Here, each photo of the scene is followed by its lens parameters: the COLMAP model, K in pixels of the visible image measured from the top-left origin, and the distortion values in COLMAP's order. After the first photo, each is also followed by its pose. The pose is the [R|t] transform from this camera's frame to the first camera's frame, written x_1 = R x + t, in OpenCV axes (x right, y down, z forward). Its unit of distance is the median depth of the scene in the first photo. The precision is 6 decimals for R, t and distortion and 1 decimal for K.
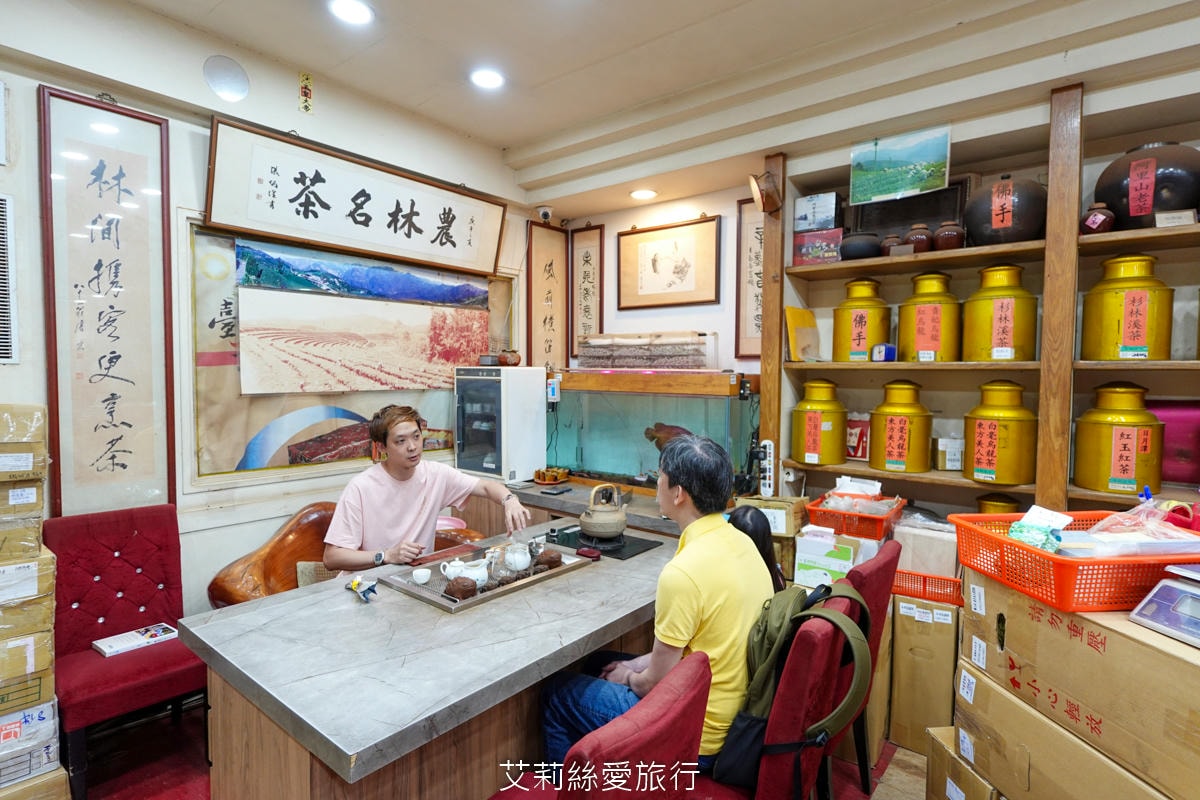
lens RADIAL K [[607.4, 0, 605.4], [0, 607.4, 398.6], [0, 0, 1]] dist [0.008965, -0.002883]
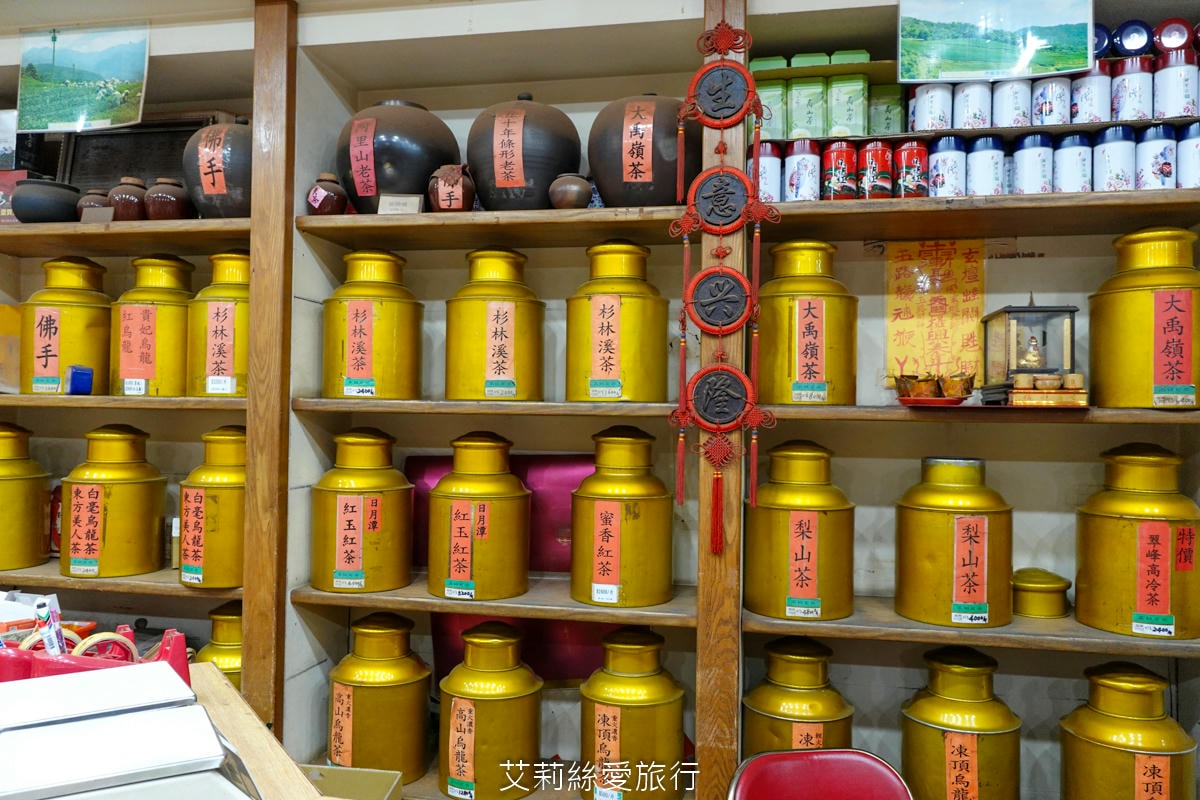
lens RADIAL K [[945.2, 0, 592.8], [0, 945.2, 402.2], [0, 0, 1]] dist [0.026857, 0.000974]
pose [[0.902134, 0.025586, 0.430696, 0.572806], [0.002330, 0.997937, -0.064165, 0.009809], [-0.431449, 0.058889, 0.900213, -0.083252]]
